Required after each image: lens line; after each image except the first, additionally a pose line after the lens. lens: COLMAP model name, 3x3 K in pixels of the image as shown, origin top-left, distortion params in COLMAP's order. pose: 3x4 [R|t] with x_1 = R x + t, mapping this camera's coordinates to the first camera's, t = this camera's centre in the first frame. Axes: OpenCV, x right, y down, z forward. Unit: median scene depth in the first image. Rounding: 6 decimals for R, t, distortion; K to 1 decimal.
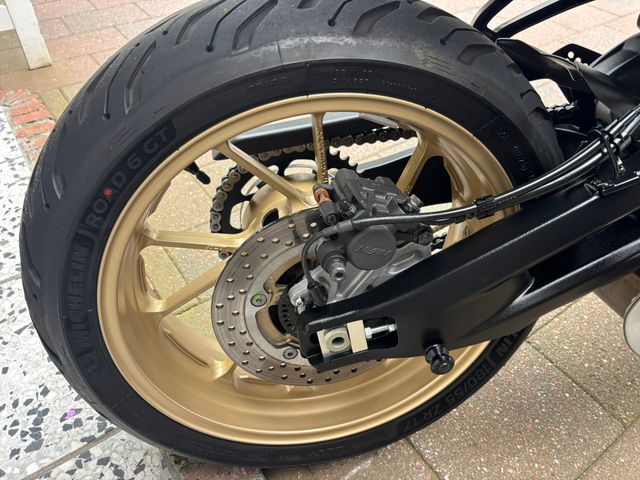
lens RADIAL K [[491.7, 0, 320.0], [0, 491.7, 240.6], [0, 0, 1]] dist [0.023145, -0.051896]
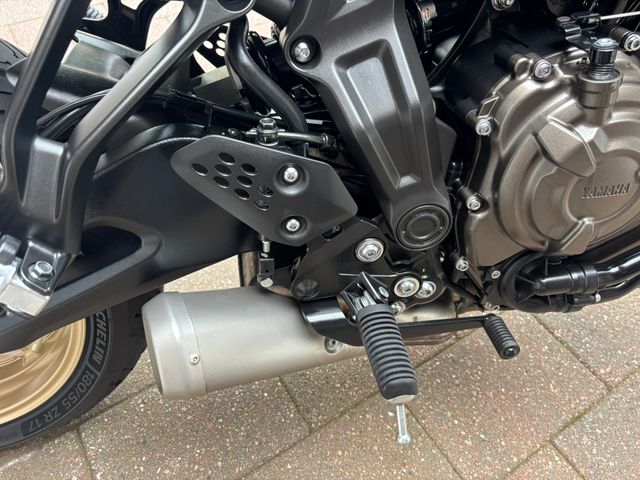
lens RADIAL K [[491.7, 0, 318.7], [0, 491.7, 238.4], [0, 0, 1]] dist [0.023145, -0.051896]
pose [[0.999185, 0.037608, -0.014682, 0.694416], [-0.036177, 0.995470, 0.087924, -0.097192], [0.017922, -0.087321, 0.996019, 0.061589]]
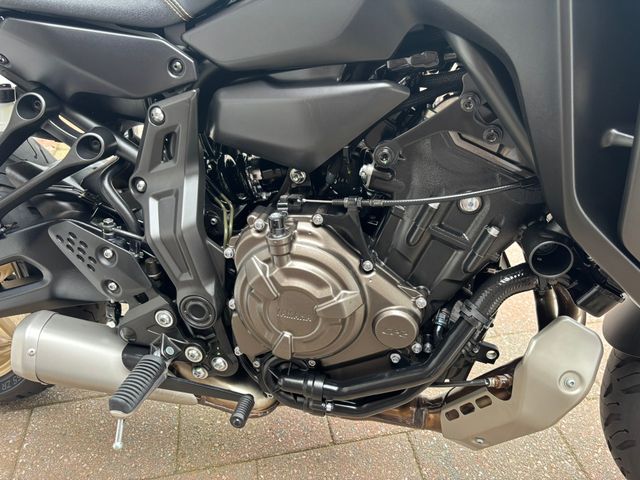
lens RADIAL K [[491.7, 0, 319.8], [0, 491.7, 239.8], [0, 0, 1]] dist [0.023145, -0.051896]
pose [[0.916416, 0.246178, -0.315558, 1.276163], [-0.281263, 0.957061, -0.070180, -0.187584], [0.284732, 0.153069, 0.946307, -0.124823]]
